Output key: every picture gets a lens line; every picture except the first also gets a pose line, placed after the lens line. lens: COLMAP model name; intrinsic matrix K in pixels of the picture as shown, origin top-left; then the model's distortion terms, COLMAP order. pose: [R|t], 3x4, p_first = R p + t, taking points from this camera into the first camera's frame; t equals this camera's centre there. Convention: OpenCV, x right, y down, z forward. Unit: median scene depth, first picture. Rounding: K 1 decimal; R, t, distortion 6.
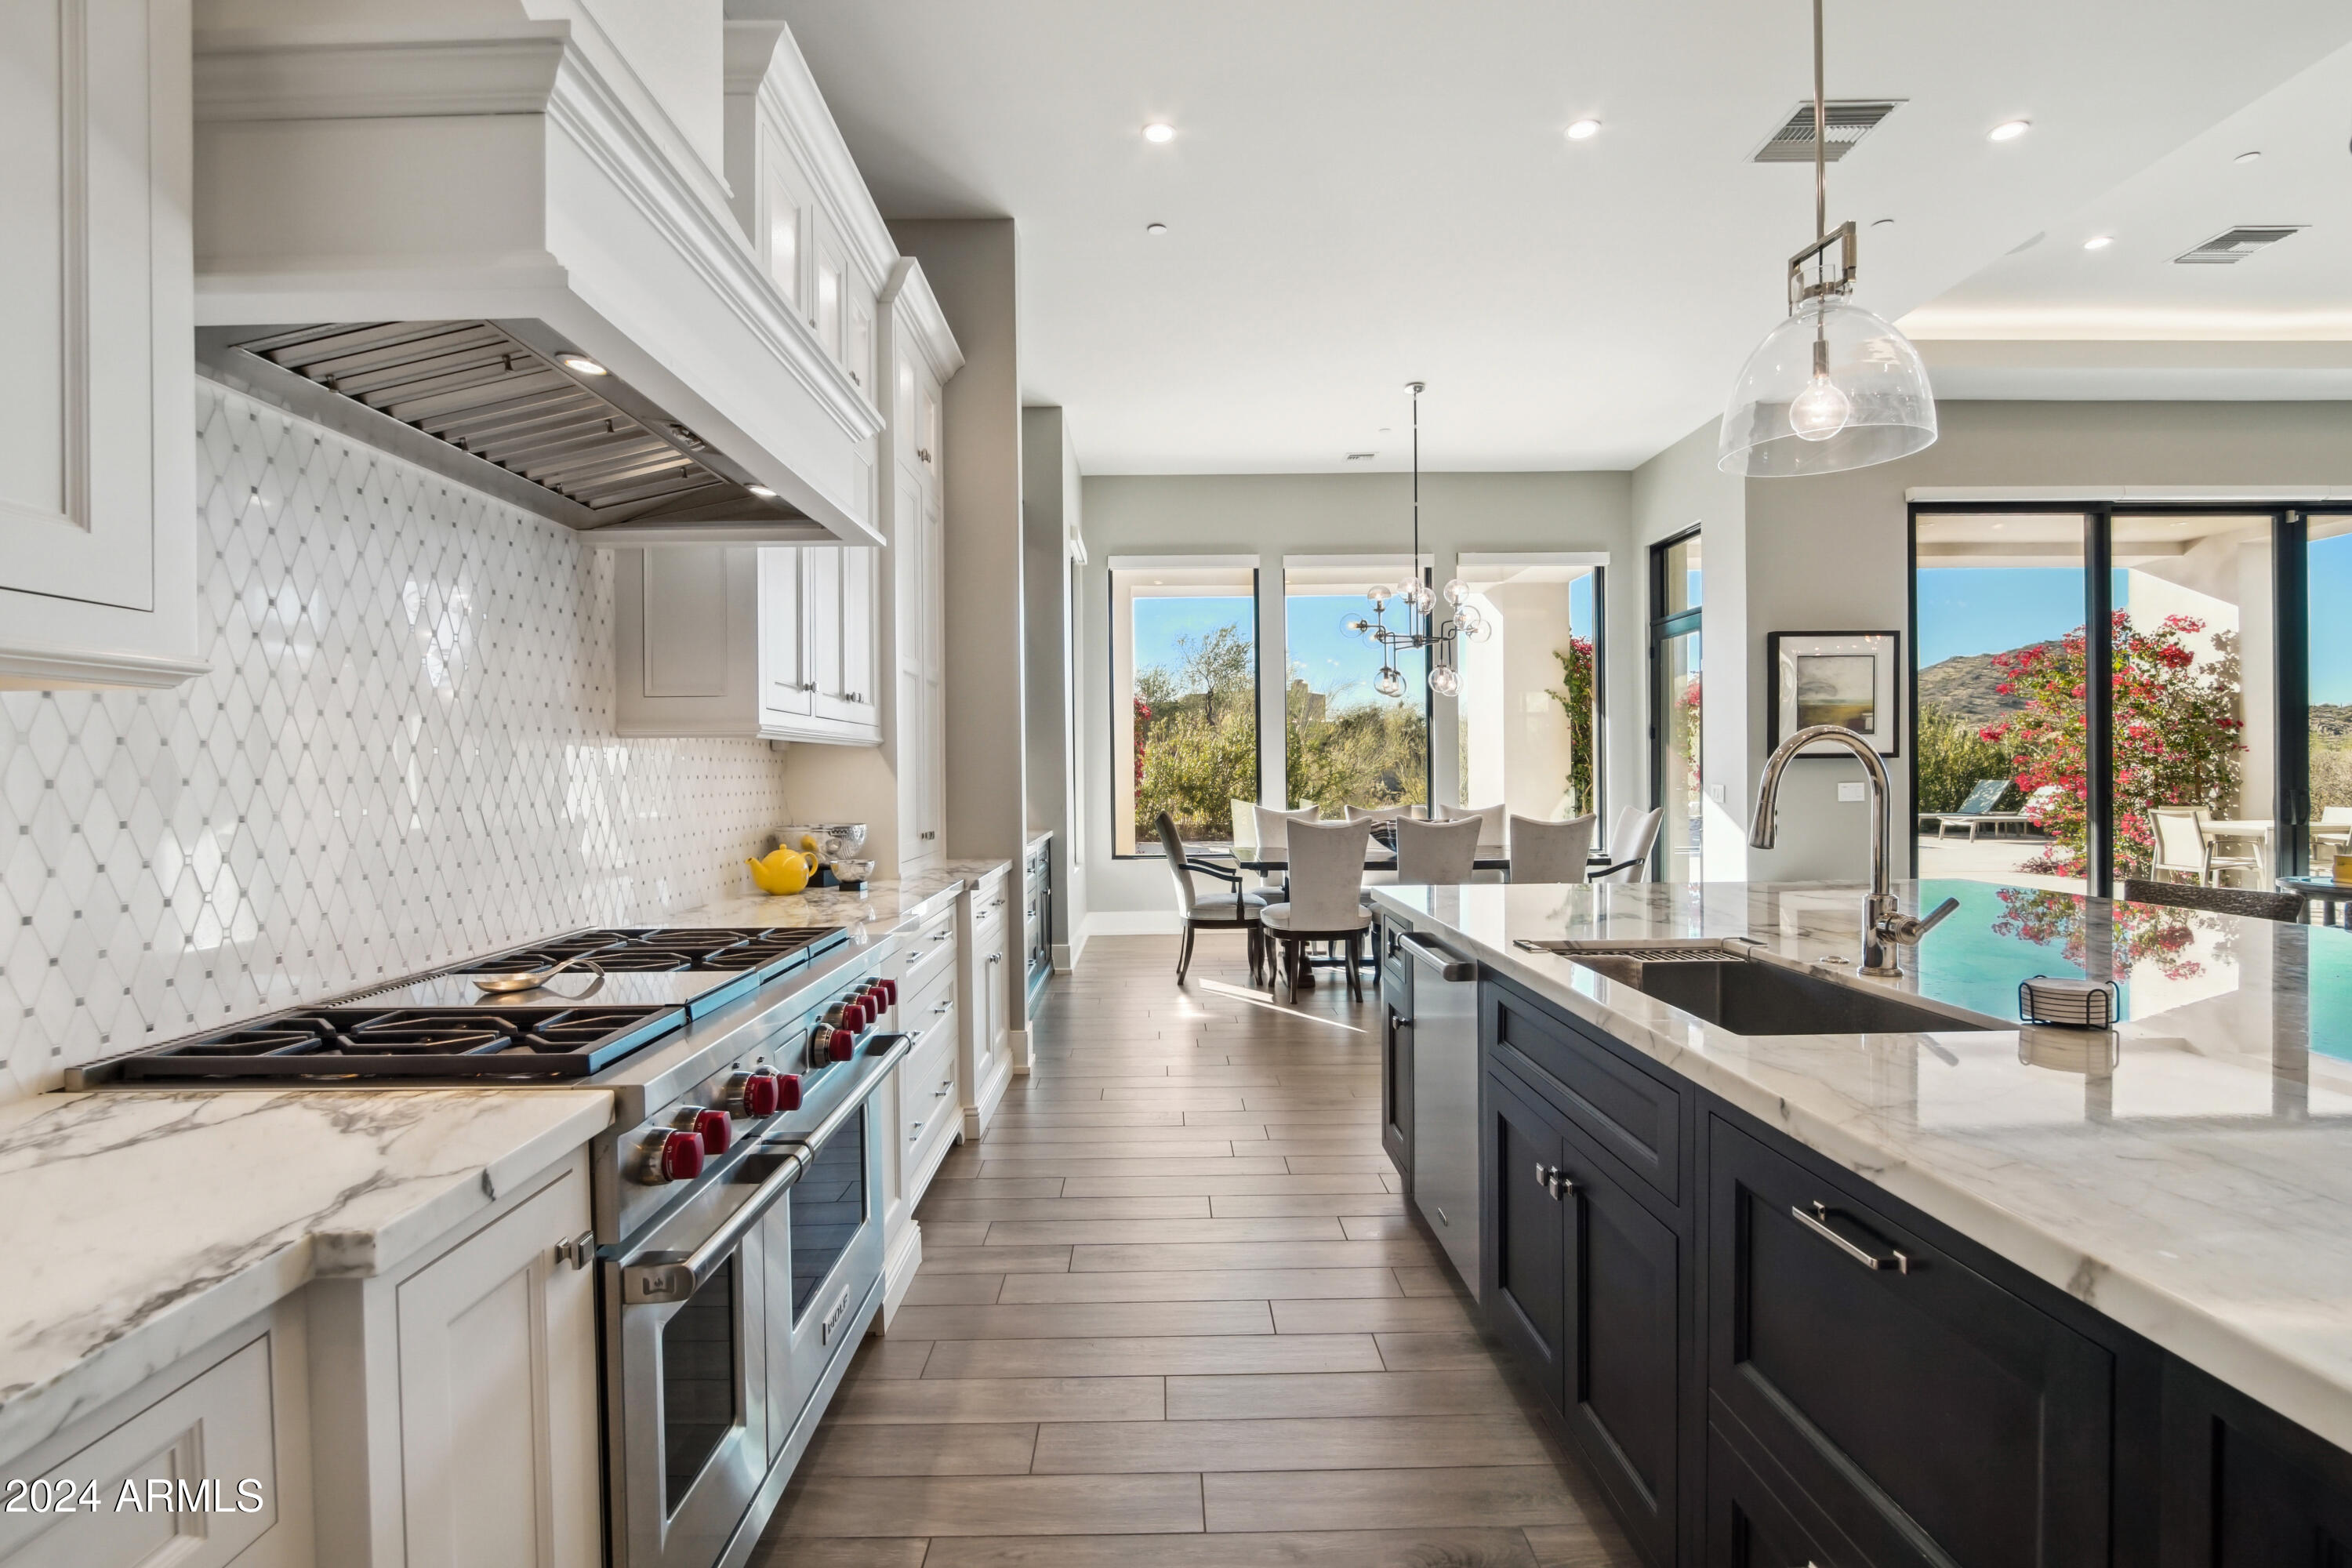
lens RADIAL K [[1113.6, 0, 1177.5], [0, 1113.6, 784.4], [0, 0, 1]] dist [0.002636, 0.000351]
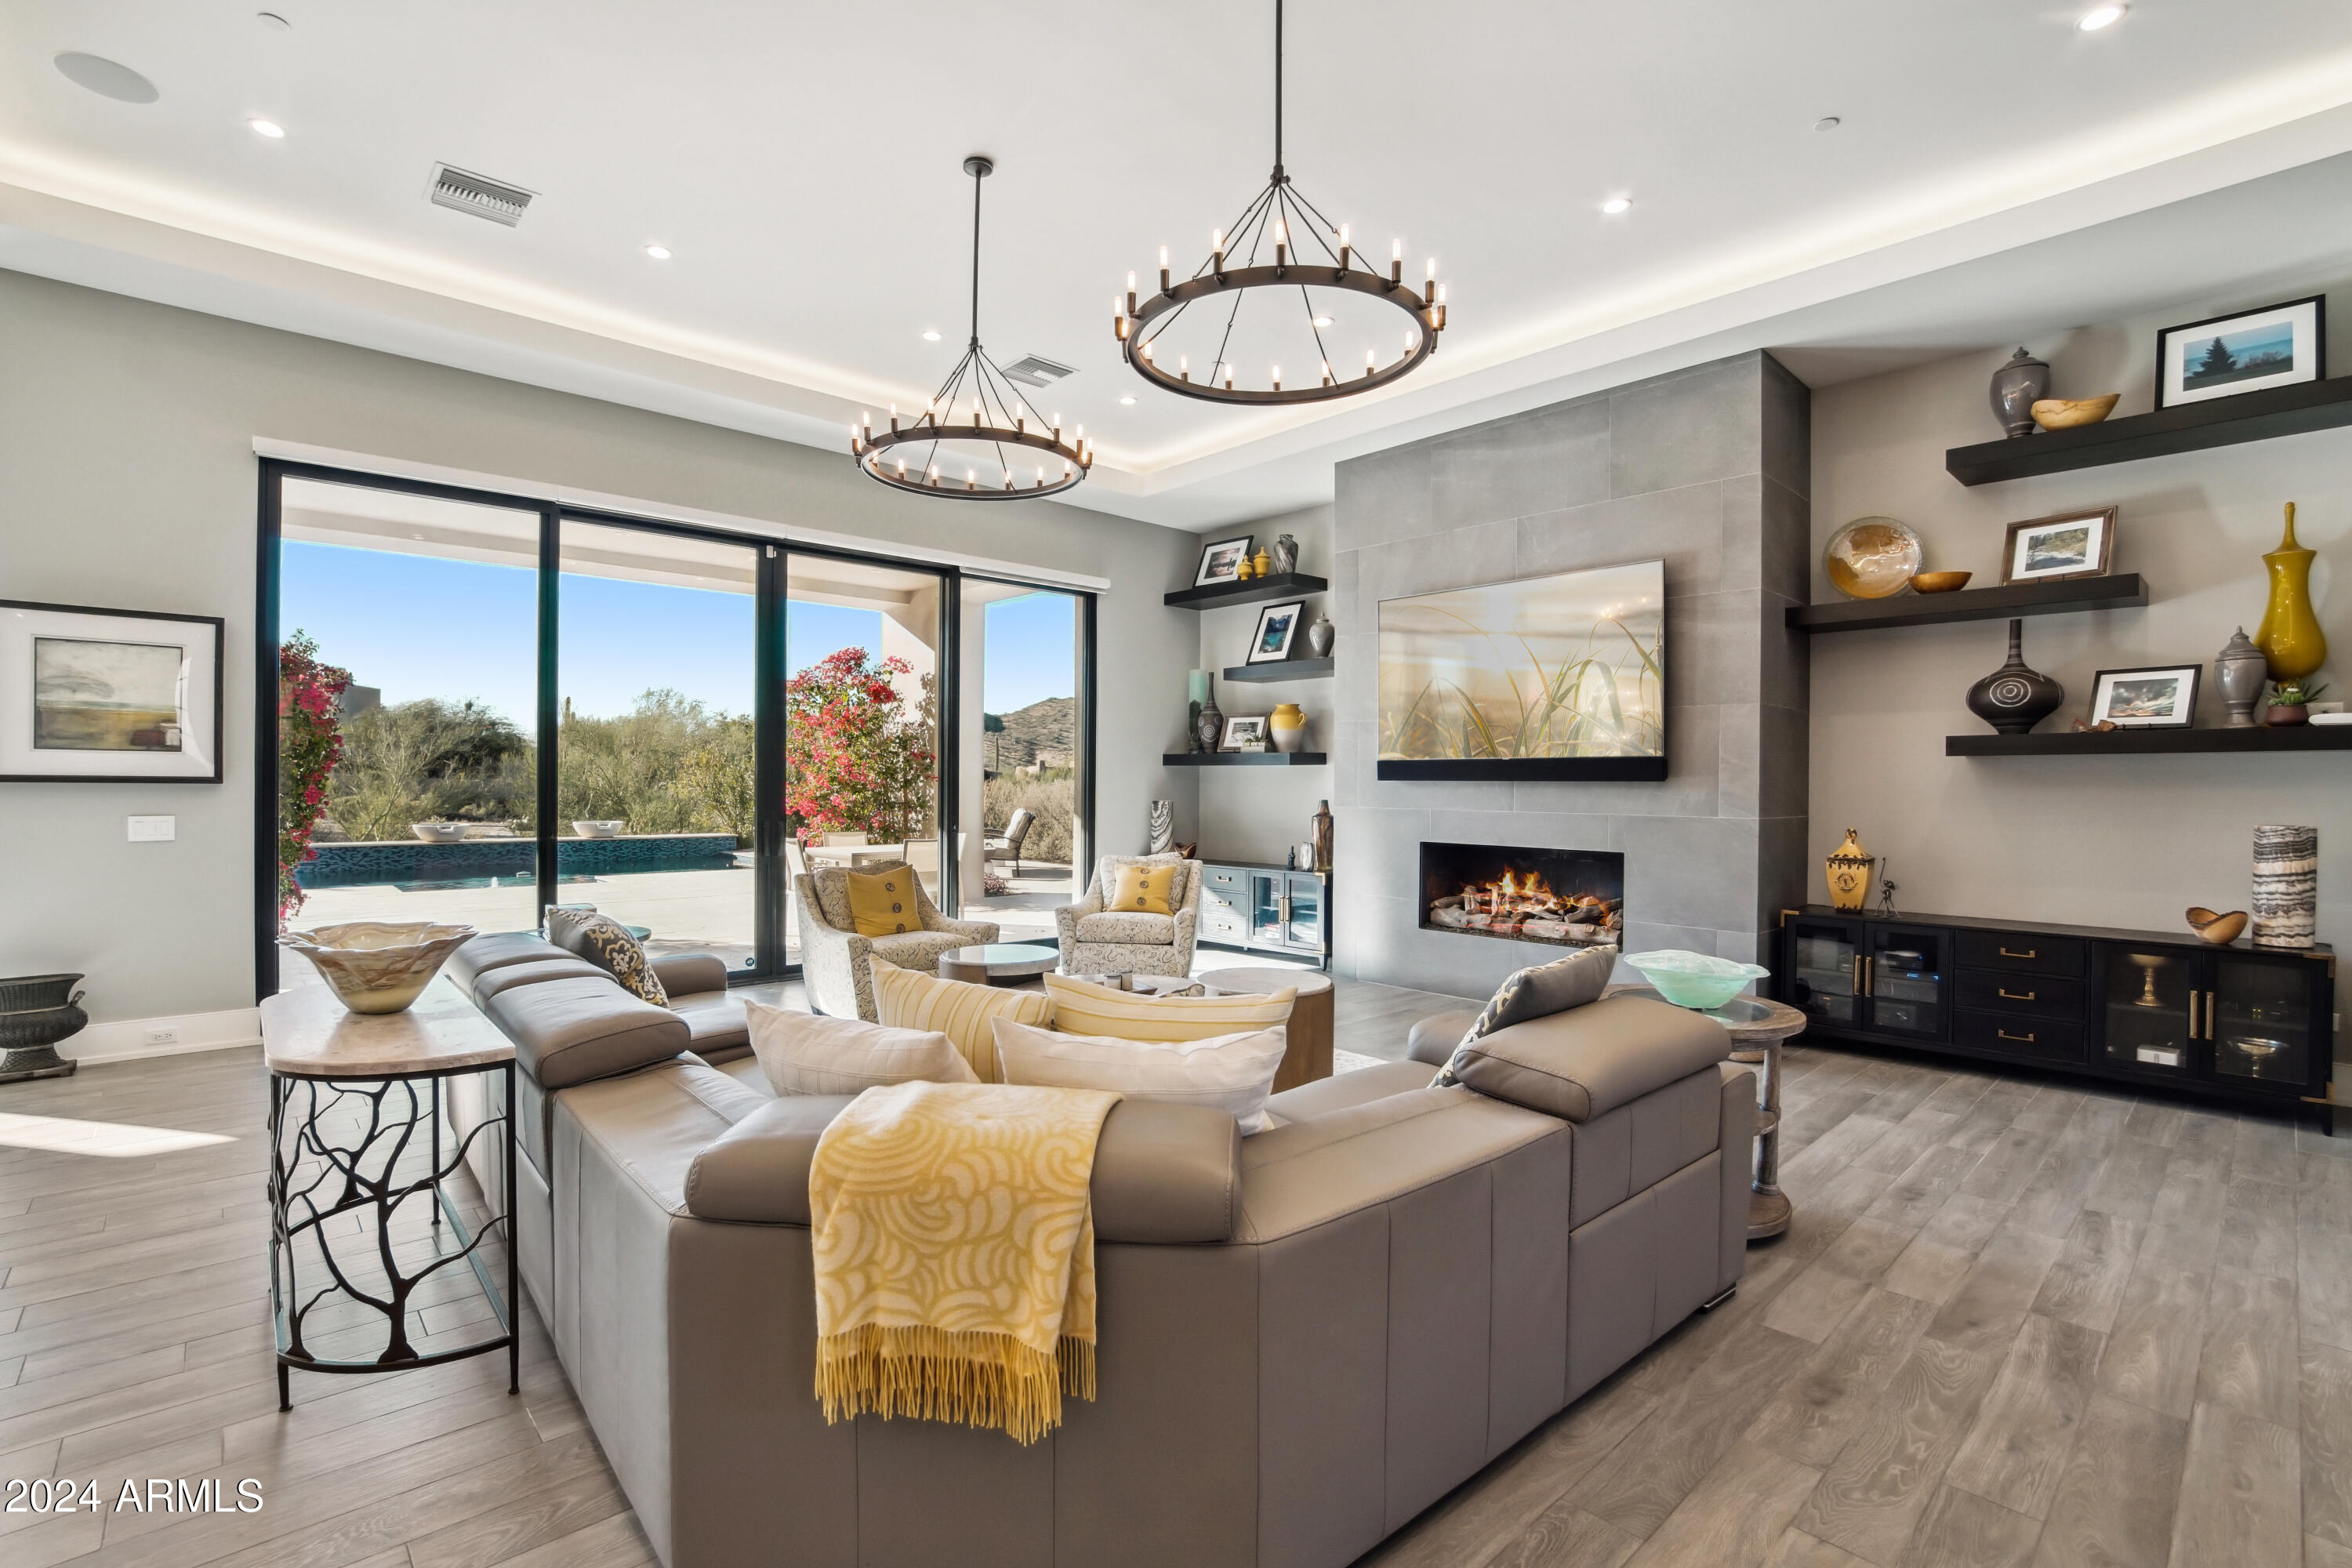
lens RADIAL K [[1045.4, 0, 1179.8], [0, 1045.4, 783.1], [0, 0, 1]] dist [-0.002614, -0.000367]
pose [[0.761146, 0.010842, 0.648490, 0.669965], [-0.001331, 0.999884, -0.015154, -0.013942], [-0.648579, 0.010671, 0.761072, 0.032011]]
